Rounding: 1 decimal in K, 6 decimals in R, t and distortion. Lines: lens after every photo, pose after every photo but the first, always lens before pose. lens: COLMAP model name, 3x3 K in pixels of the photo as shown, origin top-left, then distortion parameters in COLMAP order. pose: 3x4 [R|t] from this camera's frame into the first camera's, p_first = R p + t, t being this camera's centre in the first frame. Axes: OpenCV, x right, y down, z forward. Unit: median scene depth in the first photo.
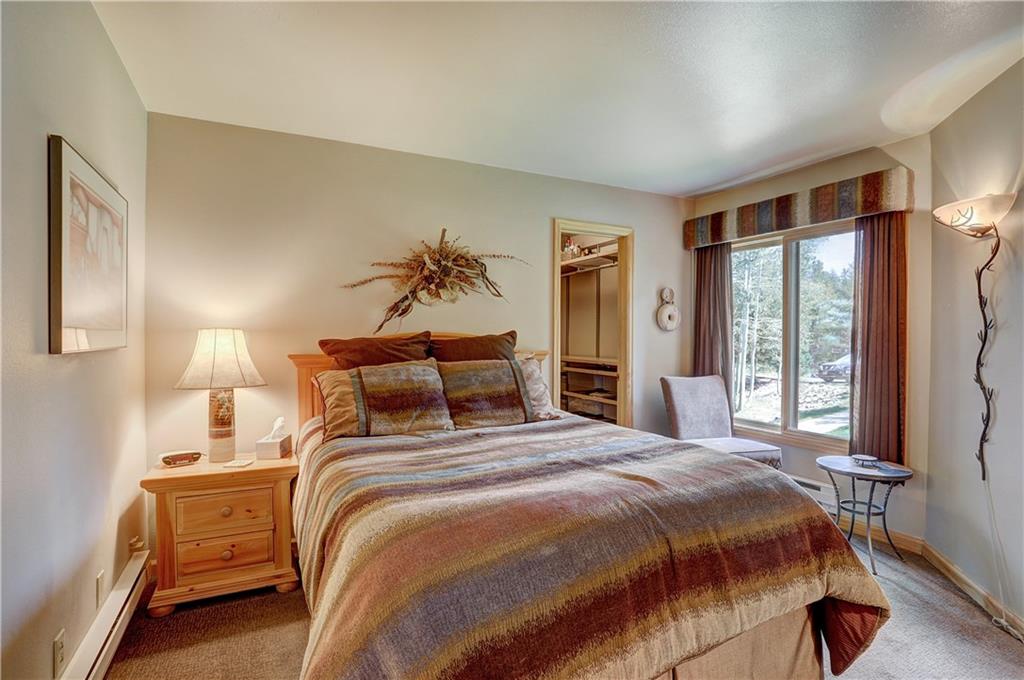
lens RADIAL K [[498.0, 0, 512.0], [0, 498.0, 340.0], [0, 0, 1]] dist [-0.074627, 0.033228]
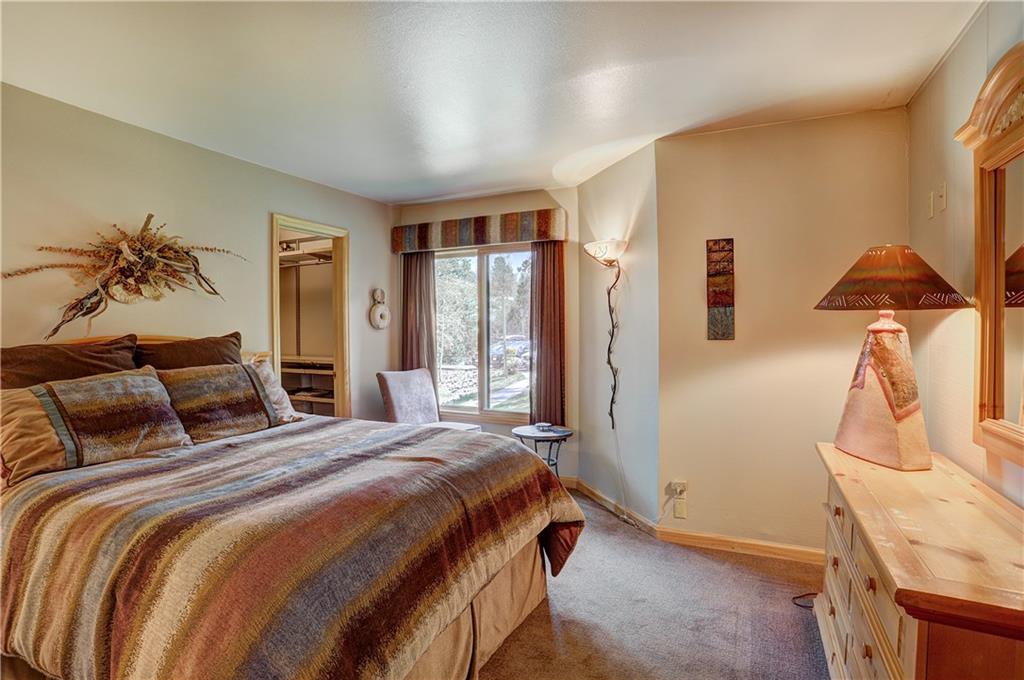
lens RADIAL K [[498.0, 0, 512.0], [0, 498.0, 340.0], [0, 0, 1]] dist [-0.074627, 0.033228]
pose [[0.800431, -0.022034, 0.599019, -0.156676], [0.014958, 0.999747, 0.016787, -0.013434], [-0.599238, -0.004477, 0.800559, -0.045259]]
